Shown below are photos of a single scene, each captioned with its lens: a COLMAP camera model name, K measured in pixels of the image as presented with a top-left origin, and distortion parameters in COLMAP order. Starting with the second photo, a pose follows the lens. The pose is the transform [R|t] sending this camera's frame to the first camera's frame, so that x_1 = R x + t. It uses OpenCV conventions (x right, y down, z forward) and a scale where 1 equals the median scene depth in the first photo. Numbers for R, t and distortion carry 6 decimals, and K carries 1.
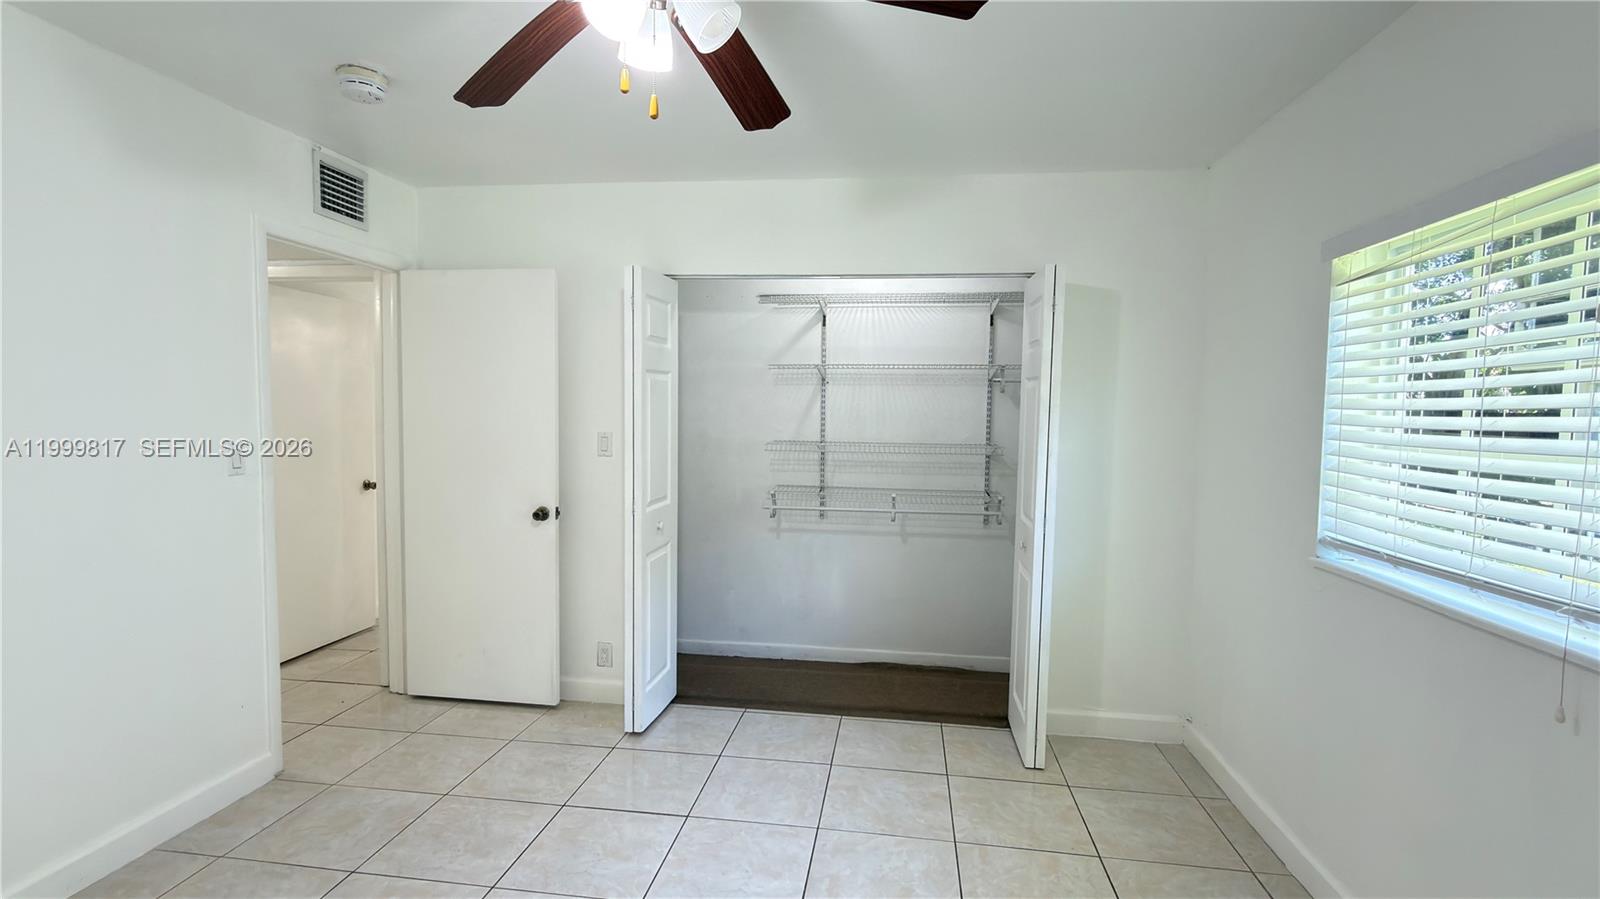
lens RADIAL K [[737.9, 0, 804.2], [0, 737.9, 451.1], [0, 0, 1]] dist [0.001296, -0.000205]
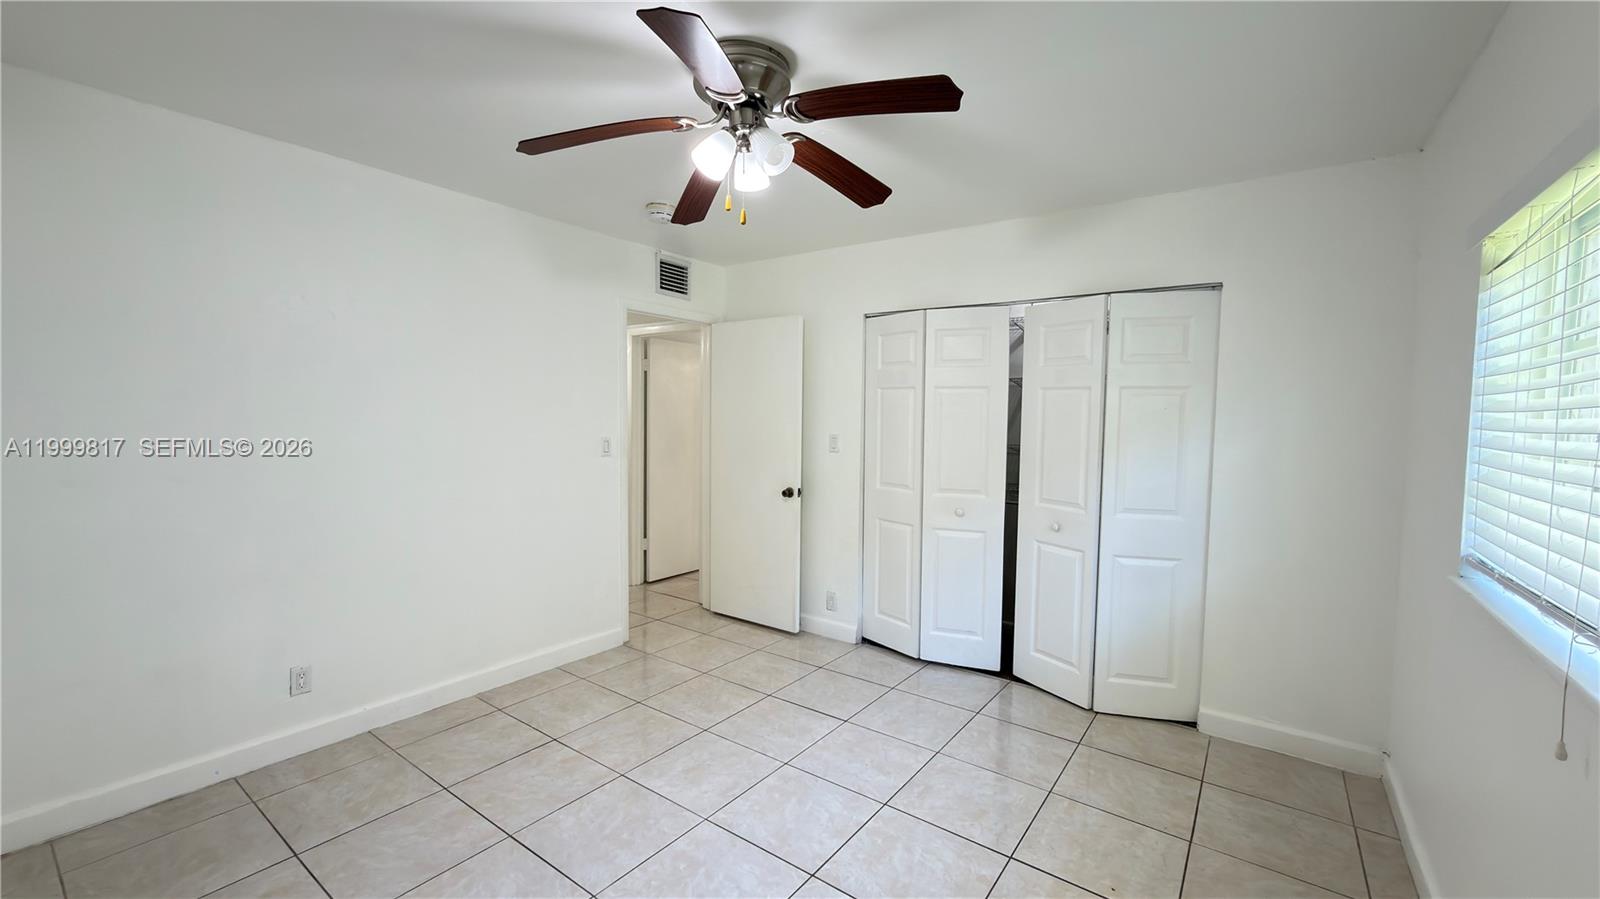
lens RADIAL K [[638.5, 0, 799.0], [0, 638.5, 451.4], [0, 0, 1]] dist [0.001205, -0.000260]
pose [[0.880329, 0.023304, -0.473790, 0.277261], [-0.027167, 0.999630, -0.001311, 0.011057], [0.473584, 0.014026, 0.880637, -0.056952]]
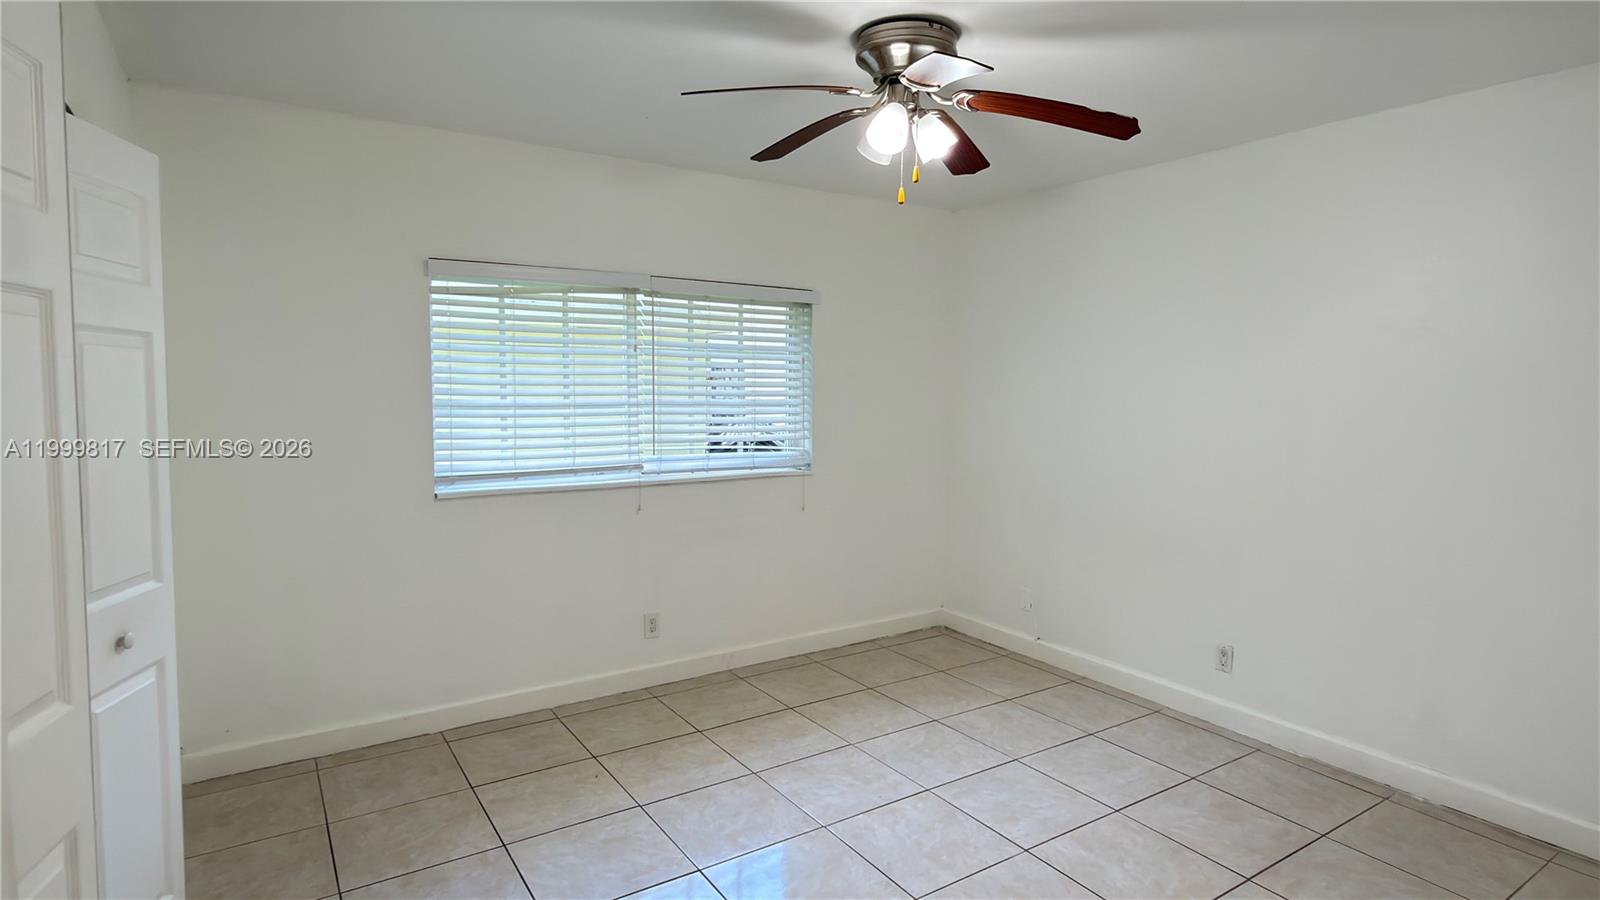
lens RADIAL K [[843.9, 0, 799.6], [0, 843.9, 446.0], [0, 0, 1]] dist [-0.001248, 0.000155]
pose [[-0.658271, -0.084325, 0.748044, -0.713317], [0.015000, 0.992040, 0.125029, -0.100348], [-0.752632, 0.093524, -0.651766, 1.193311]]
